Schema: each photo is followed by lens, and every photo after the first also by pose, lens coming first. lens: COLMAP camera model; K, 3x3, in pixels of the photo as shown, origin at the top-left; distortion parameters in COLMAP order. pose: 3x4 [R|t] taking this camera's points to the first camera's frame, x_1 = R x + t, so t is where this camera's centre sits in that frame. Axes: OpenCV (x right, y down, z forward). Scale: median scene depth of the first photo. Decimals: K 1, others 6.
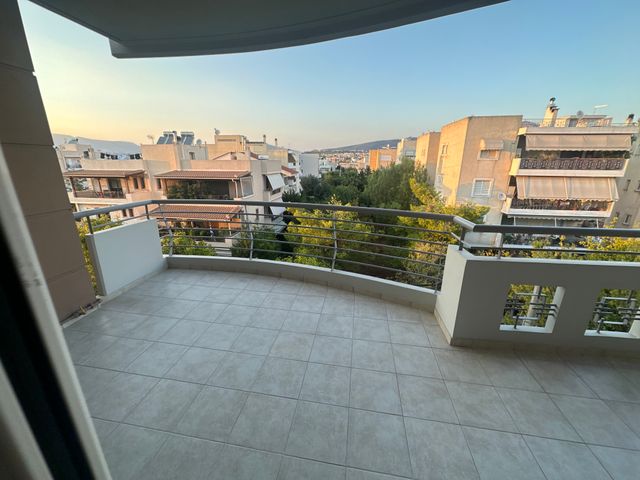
lens RADIAL K [[255.8, 0, 320.0], [0, 255.8, 240.0], [0, 0, 1]] dist [-0.000315, -0.000084]
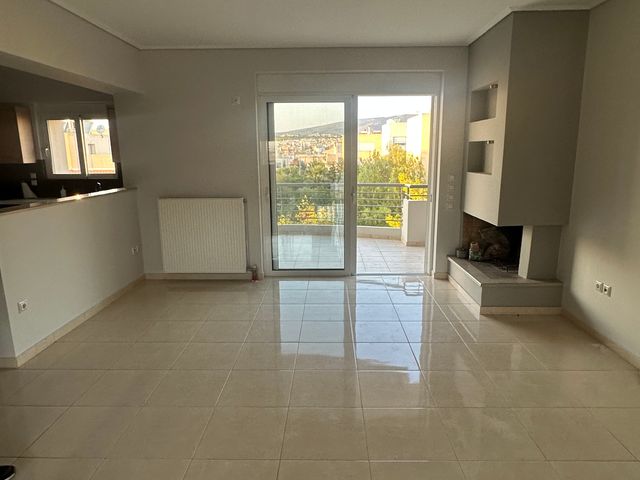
lens RADIAL K [[424.5, 0, 320.0], [0, 424.5, 240.0], [0, 0, 1]] dist [-0.002896, -0.000957]
pose [[0.990869, -0.042067, 0.128094, -0.036880], [0.053937, 0.994421, -0.090655, 0.037885], [-0.123566, 0.096736, 0.987610, -0.135383]]
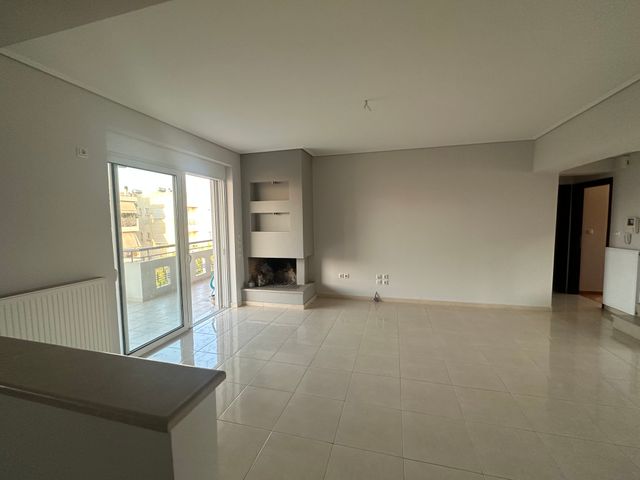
lens RADIAL K [[280.6, 0, 320.0], [0, 280.6, 240.0], [0, 0, 1]] dist [-0.000771, -0.000068]
pose [[0.117667, -0.087221, 0.989215, -0.106899], [0.306563, 0.950672, 0.047357, 0.014896], [-0.944549, 0.297684, 0.138602, -0.062645]]
